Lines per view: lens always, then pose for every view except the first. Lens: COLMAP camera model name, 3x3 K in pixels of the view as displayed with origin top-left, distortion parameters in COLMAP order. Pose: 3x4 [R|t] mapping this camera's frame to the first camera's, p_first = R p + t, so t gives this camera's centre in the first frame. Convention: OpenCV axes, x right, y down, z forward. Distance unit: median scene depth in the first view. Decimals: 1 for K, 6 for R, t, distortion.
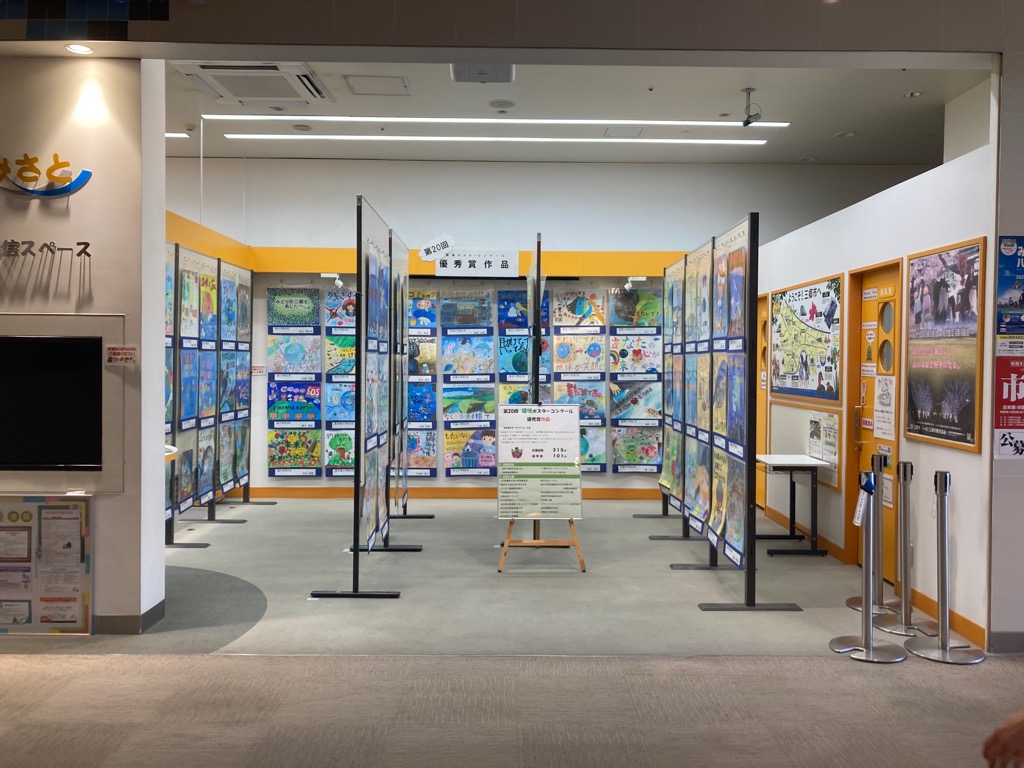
lens RADIAL K [[1186.7, 0, 512.0], [0, 1186.7, 384.0], [0, 0, 1]] dist [-0.001611, -0.023174]
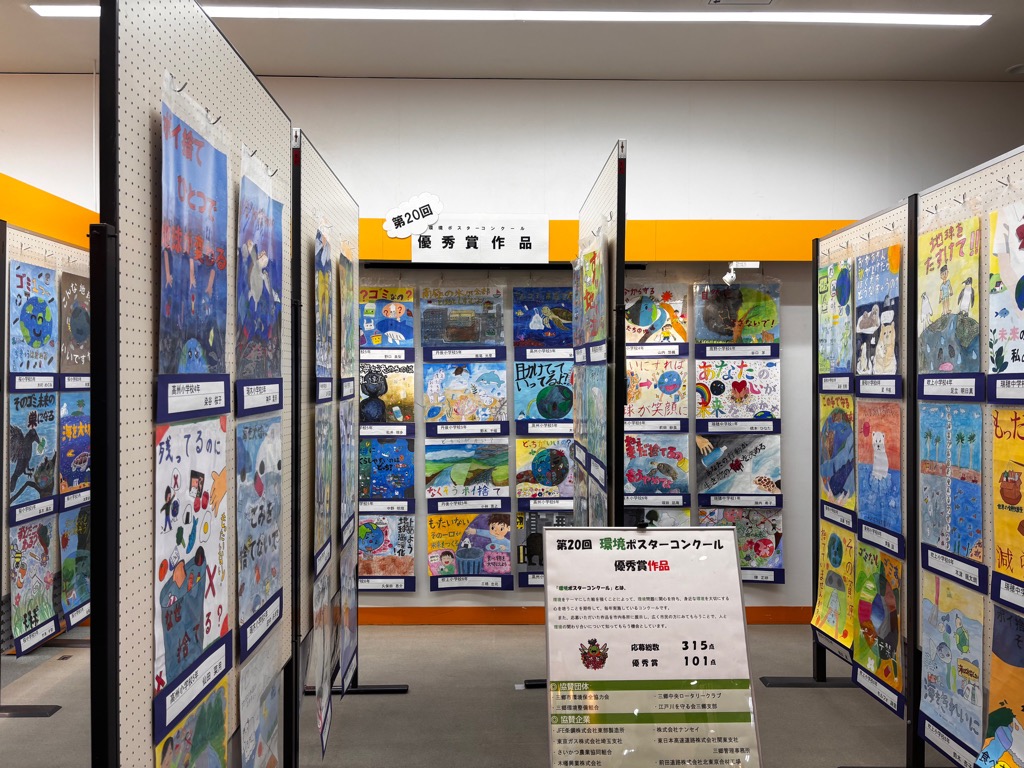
lens RADIAL K [[1186.7, 0, 512.0], [0, 1186.7, 384.0], [0, 0, 1]] dist [-0.001611, -0.023174]
pose [[0.999964, -0.005673, 0.006246, -0.016727], [0.005779, 0.999836, -0.017181, -0.017784], [-0.006148, 0.017217, 0.999833, 0.383462]]
